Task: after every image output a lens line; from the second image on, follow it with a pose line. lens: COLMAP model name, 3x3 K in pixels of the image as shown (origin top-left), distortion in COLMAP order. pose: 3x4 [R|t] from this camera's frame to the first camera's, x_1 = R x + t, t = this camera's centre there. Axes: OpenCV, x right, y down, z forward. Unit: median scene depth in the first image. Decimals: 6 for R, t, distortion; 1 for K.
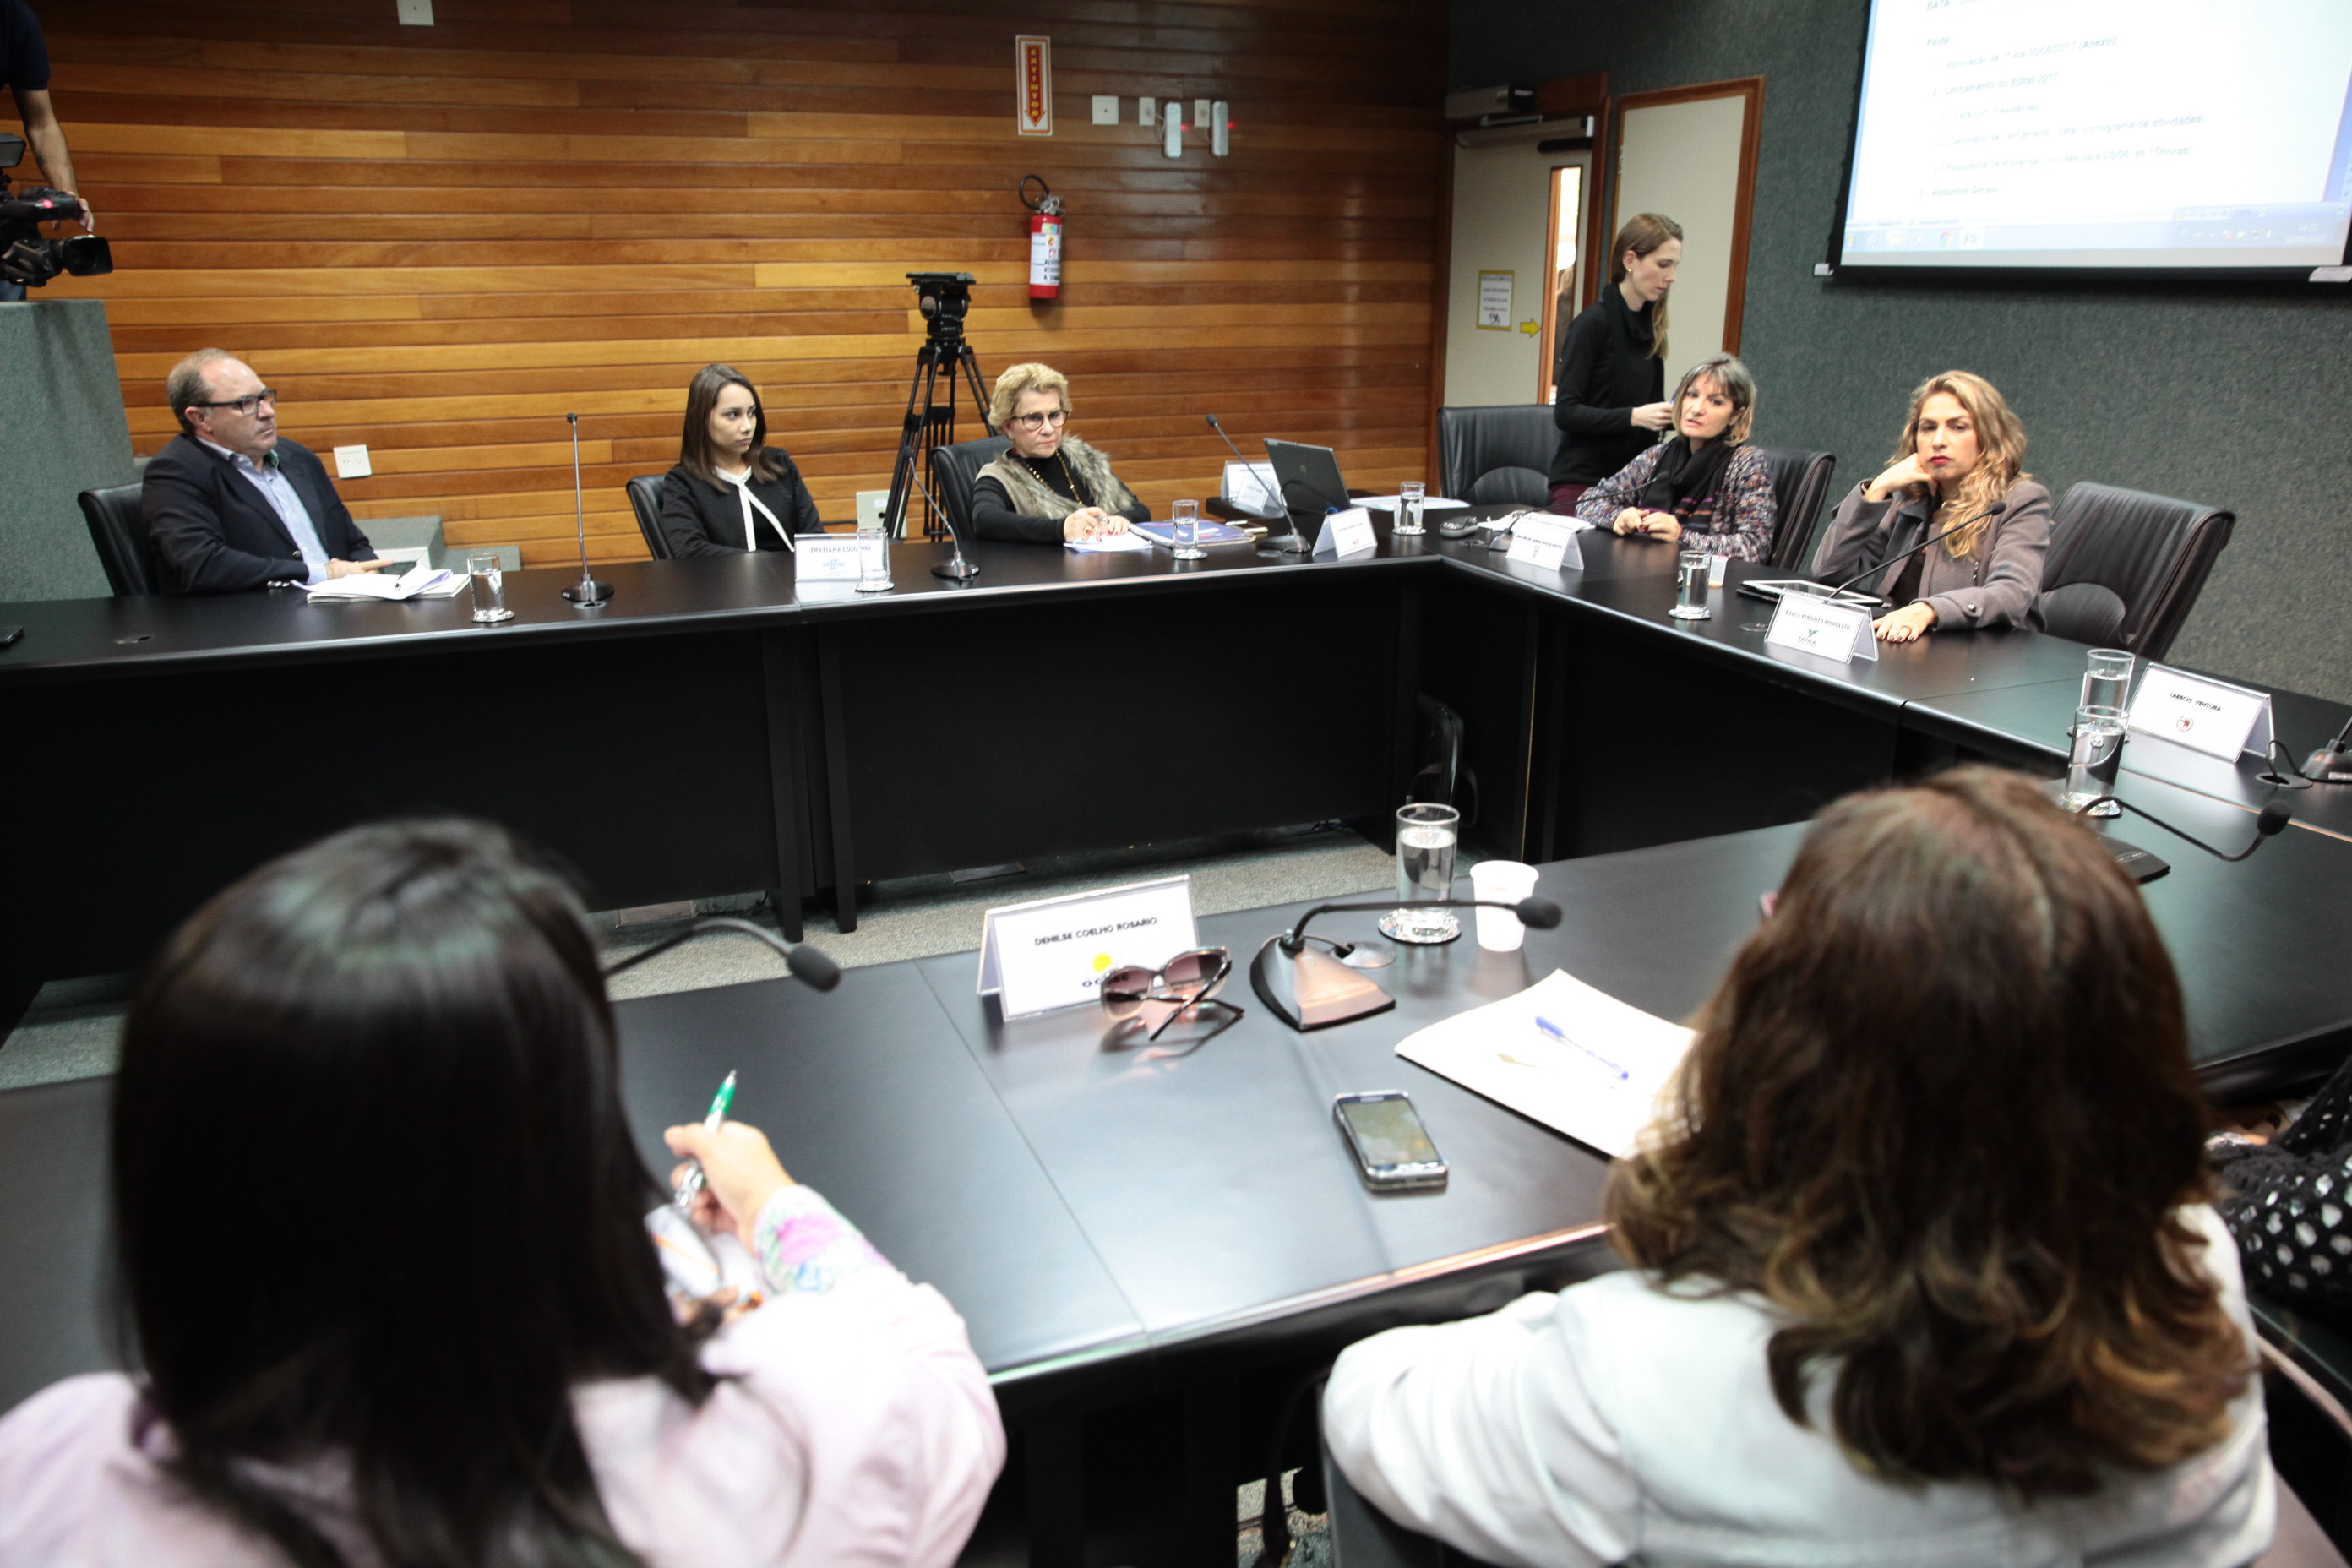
lens RADIAL K [[1635.1, 0, 1176.0], [0, 1635.1, 784.0], [0, 0, 1]] dist [-0.104916, 0.092000]
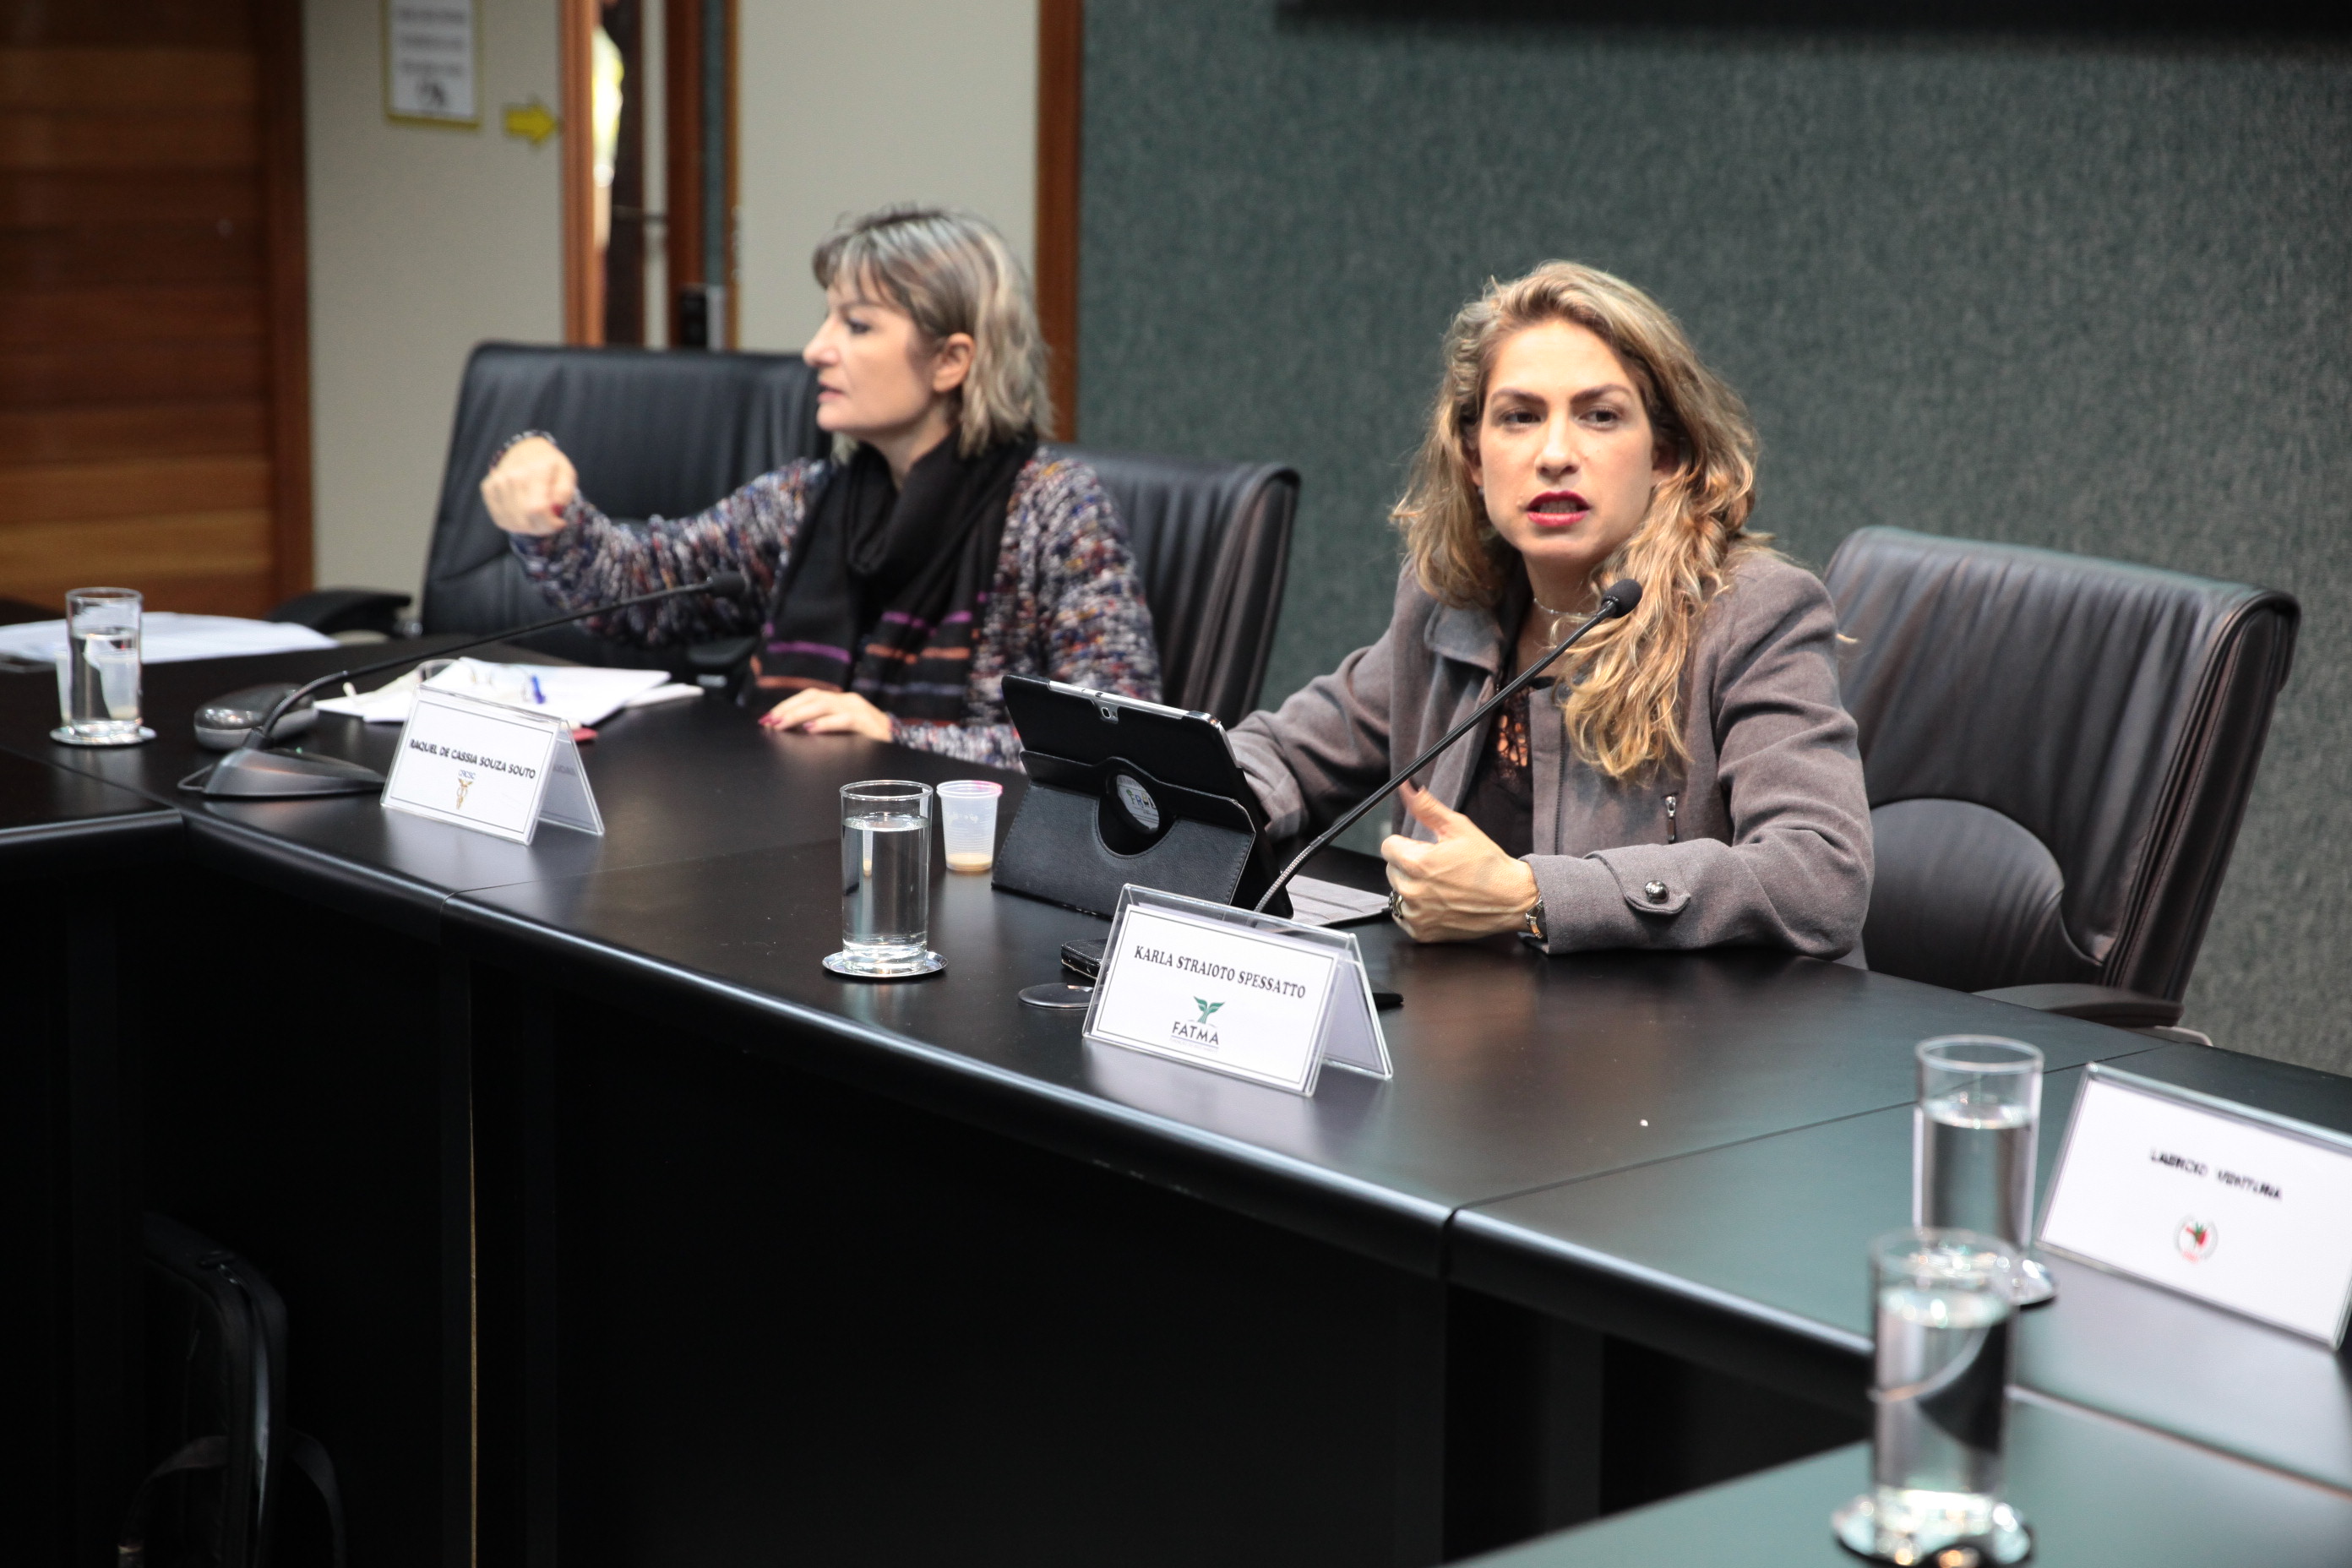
lens RADIAL K [[4448.3, 0, 1176.0], [0, 4448.3, 784.0], [0, 0, 1]] dist [0.248502, -0.210289]
pose [[0.948926, -0.040685, 0.312865, 0.062624], [0.079566, 0.990458, -0.112526, -0.023848], [-0.305302, 0.131672, 0.943108, 0.063957]]
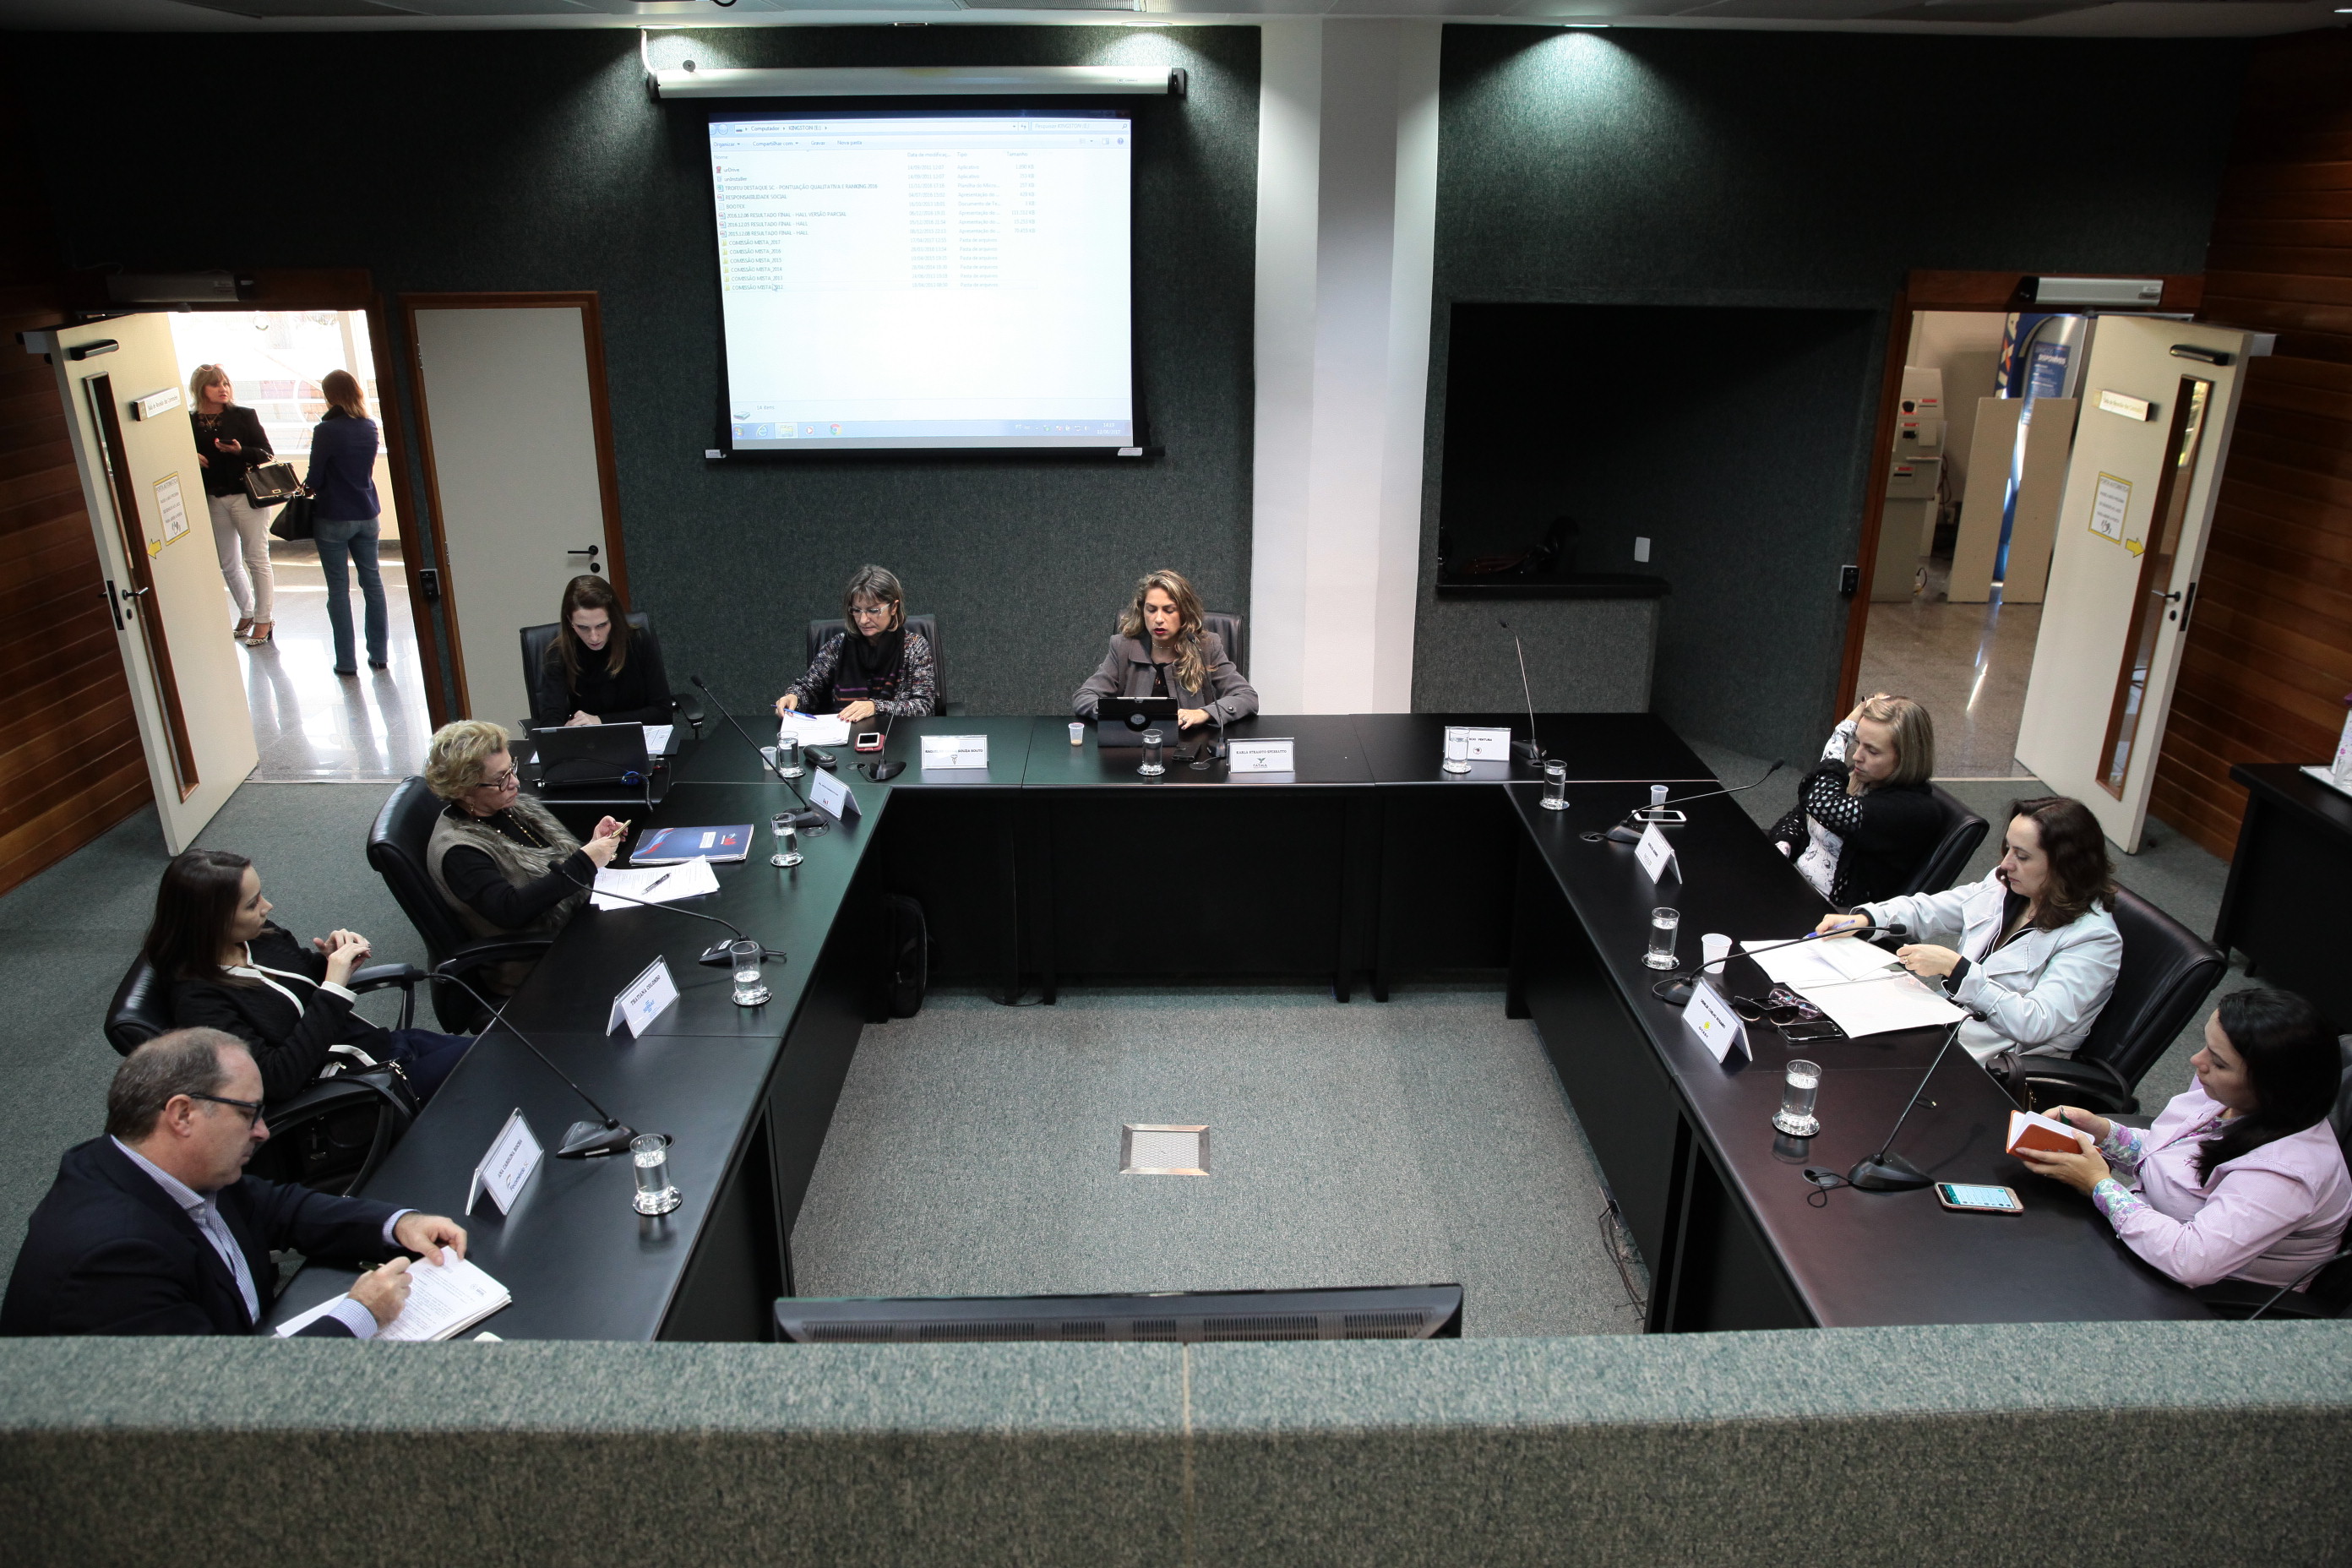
lens RADIAL K [[1635.1, 0, 1176.0], [0, 1635.1, 784.0], [0, 0, 1]] dist [-0.104916, 0.092000]
pose [[0.364522, -0.325396, 0.872492, -0.788194], [0.283231, 0.931310, 0.229000, -0.336885], [-0.887076, 0.163642, 0.431645, 0.241348]]
